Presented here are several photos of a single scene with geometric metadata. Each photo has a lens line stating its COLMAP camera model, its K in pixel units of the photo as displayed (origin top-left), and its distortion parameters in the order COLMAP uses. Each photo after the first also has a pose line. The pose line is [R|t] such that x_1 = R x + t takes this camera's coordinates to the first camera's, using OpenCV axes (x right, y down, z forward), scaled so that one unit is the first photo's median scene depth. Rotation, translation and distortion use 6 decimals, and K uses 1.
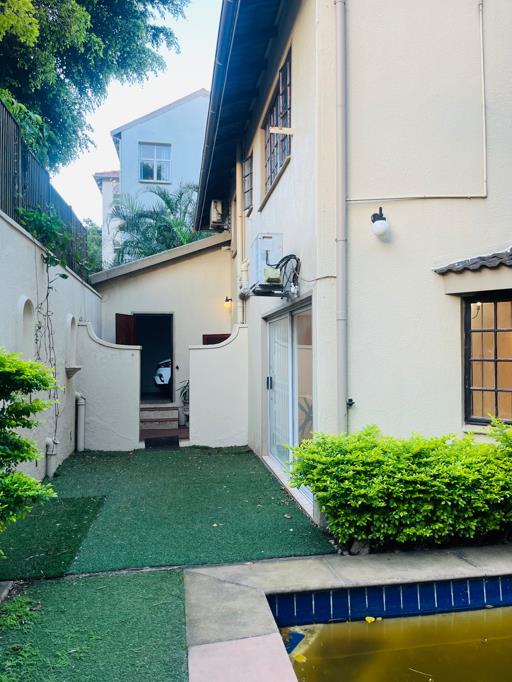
lens RADIAL K [[524.2, 0, 258.0], [0, 524.2, 340.9], [0, 0, 1]] dist [0.045730, -0.057221]
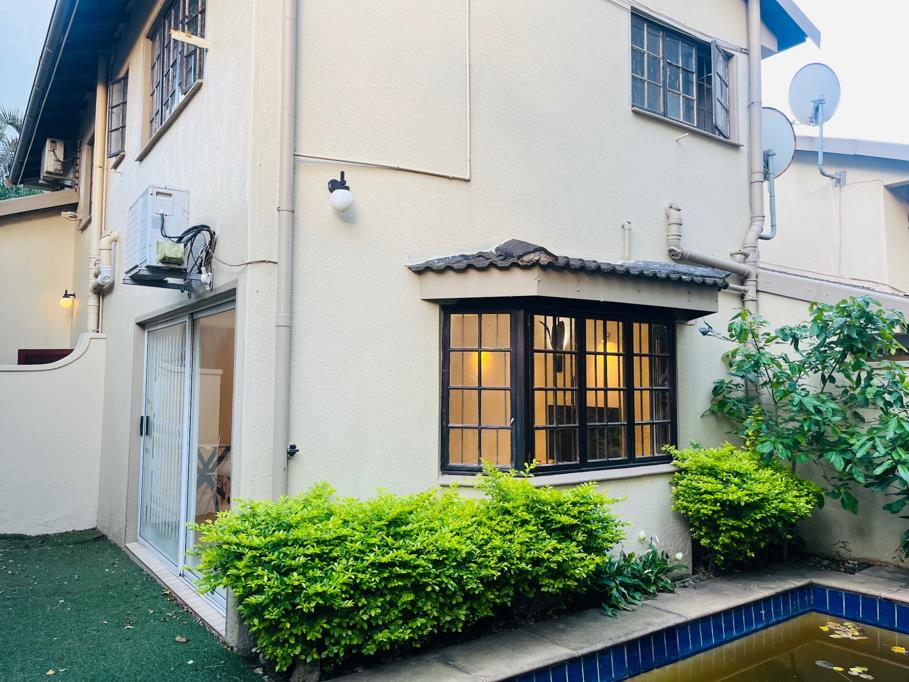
lens RADIAL K [[698.7, 0, 457.0], [0, 698.7, 327.2], [0, 0, 1]] dist [0.045730, -0.057221]
pose [[0.894883, 0.045836, 0.443941, -0.037439], [-0.019933, 0.997824, -0.062843, 0.011748], [-0.445856, 0.047388, 0.893850, 0.093320]]
